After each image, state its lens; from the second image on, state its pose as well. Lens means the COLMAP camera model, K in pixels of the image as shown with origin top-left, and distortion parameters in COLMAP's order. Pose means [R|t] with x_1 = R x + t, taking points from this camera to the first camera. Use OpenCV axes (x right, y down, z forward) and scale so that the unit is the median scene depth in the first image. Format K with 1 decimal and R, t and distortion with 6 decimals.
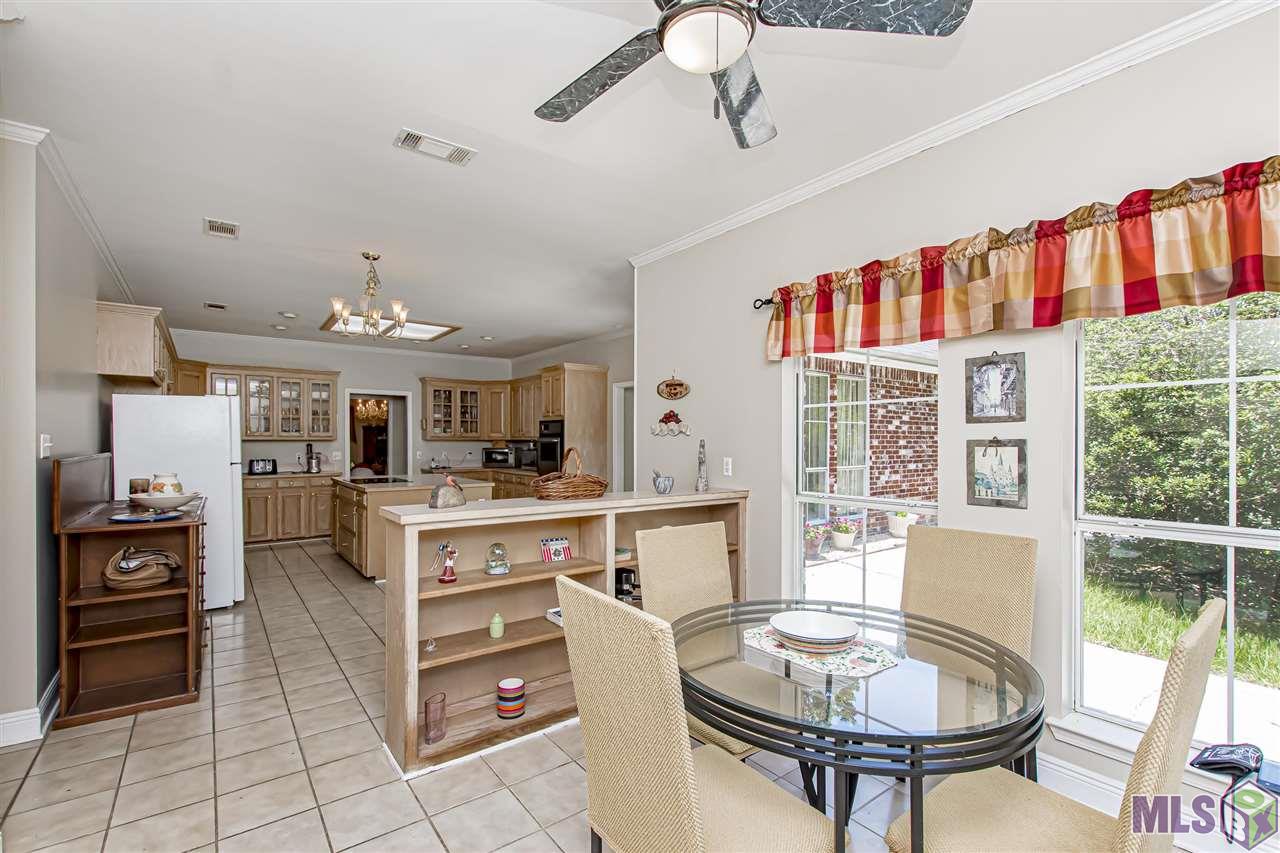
lens RADIAL K [[568.0, 0, 640.0], [0, 568.0, 426.5], [0, 0, 1]] dist [-0.000577, -0.000048]
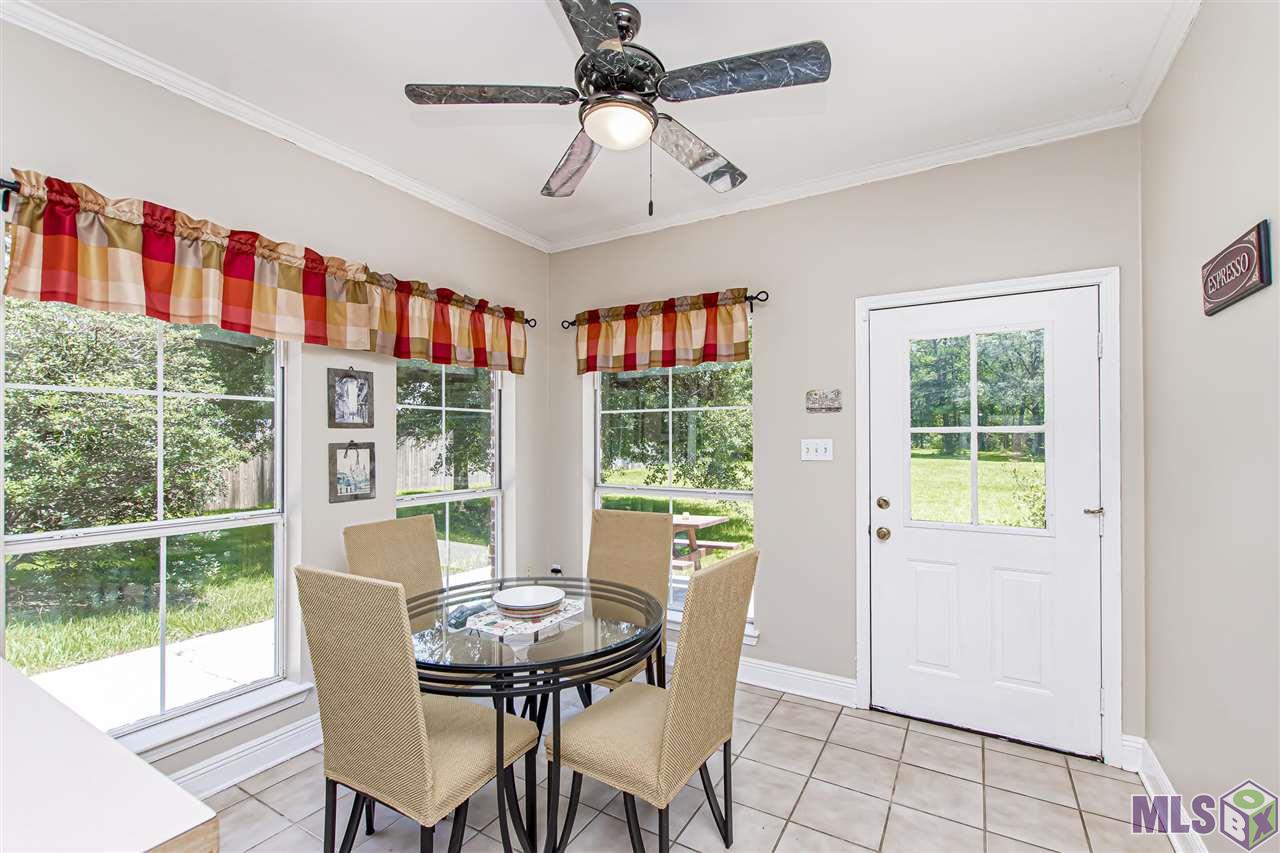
lens RADIAL K [[568.0, 0, 640.0], [0, 568.0, 426.5], [0, 0, 1]] dist [-0.000577, -0.000048]
pose [[-0.379414, 0.027465, 0.924819, -0.671492], [-0.012979, 0.999303, -0.035001, 0.022689], [-0.925136, -0.025283, -0.378794, 0.898139]]
